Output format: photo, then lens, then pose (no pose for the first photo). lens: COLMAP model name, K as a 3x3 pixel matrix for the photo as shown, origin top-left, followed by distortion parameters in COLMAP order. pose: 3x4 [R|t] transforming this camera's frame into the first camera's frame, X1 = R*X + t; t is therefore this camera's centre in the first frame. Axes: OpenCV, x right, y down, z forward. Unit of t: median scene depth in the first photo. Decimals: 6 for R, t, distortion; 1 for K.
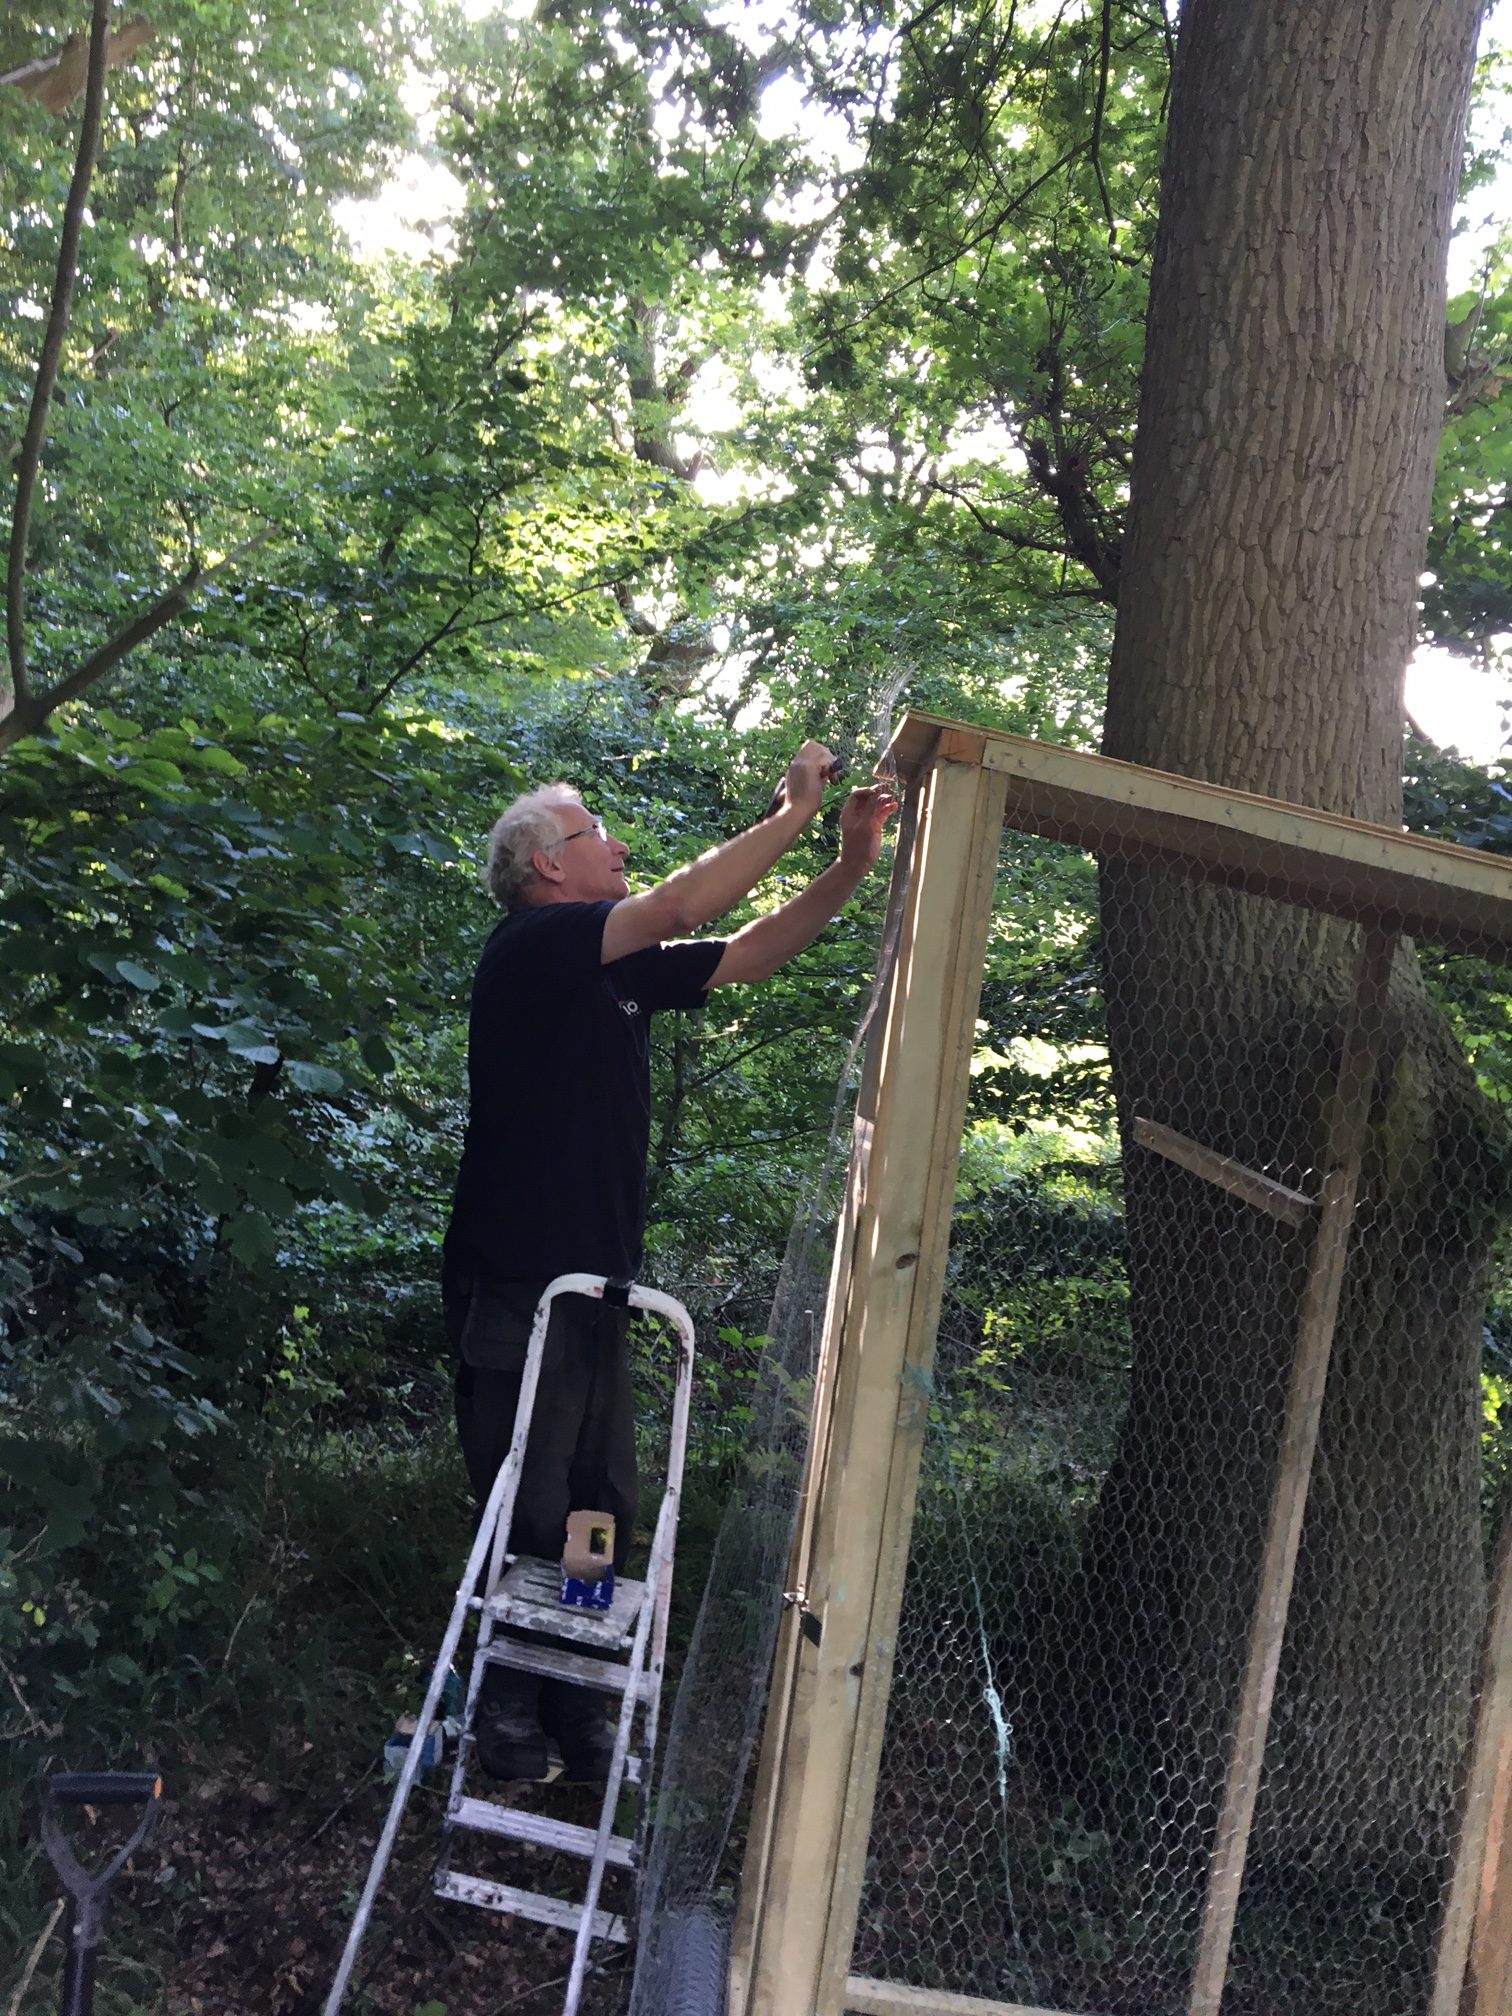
lens RADIAL K [[1700.5, 0, 750.5], [0, 1700.5, 1008.6], [0, 0, 1]] dist [0.034940, 0.006524]
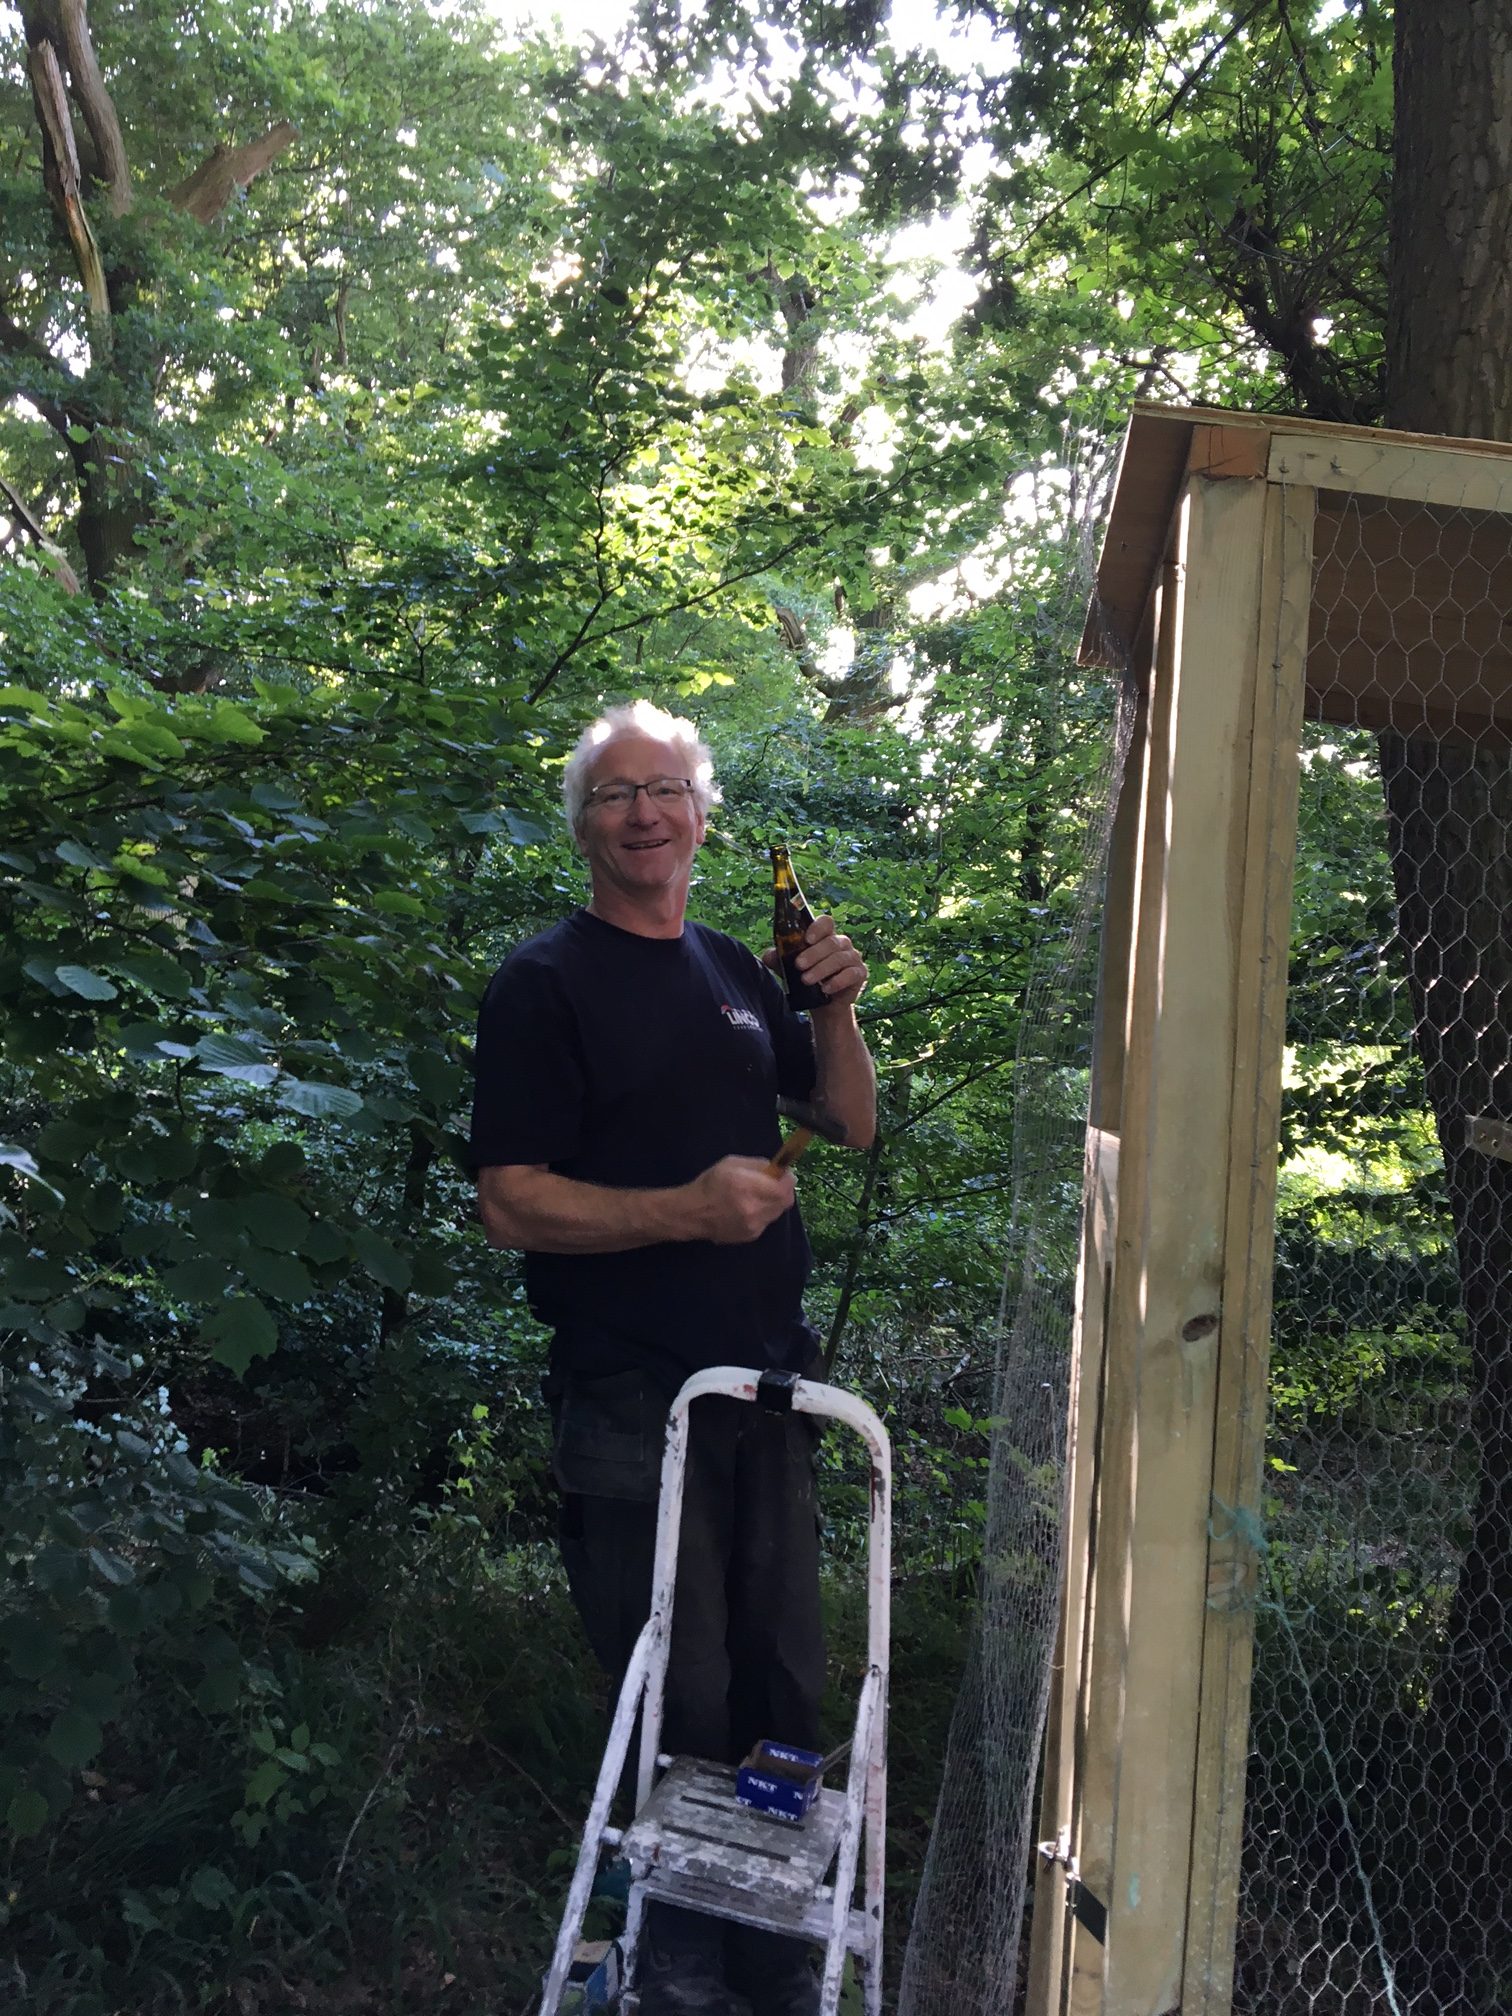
lens RADIAL K [[1686.5, 0, 753.9], [0, 1686.5, 1002.2], [0, 0, 1]] dist [0.037867, -0.077461]
pose [[0.990165, -0.073358, -0.119131, 0.005932], [0.067819, 0.996449, -0.049908, 0.026582], [0.122369, 0.041338, 0.991623, 0.198286]]
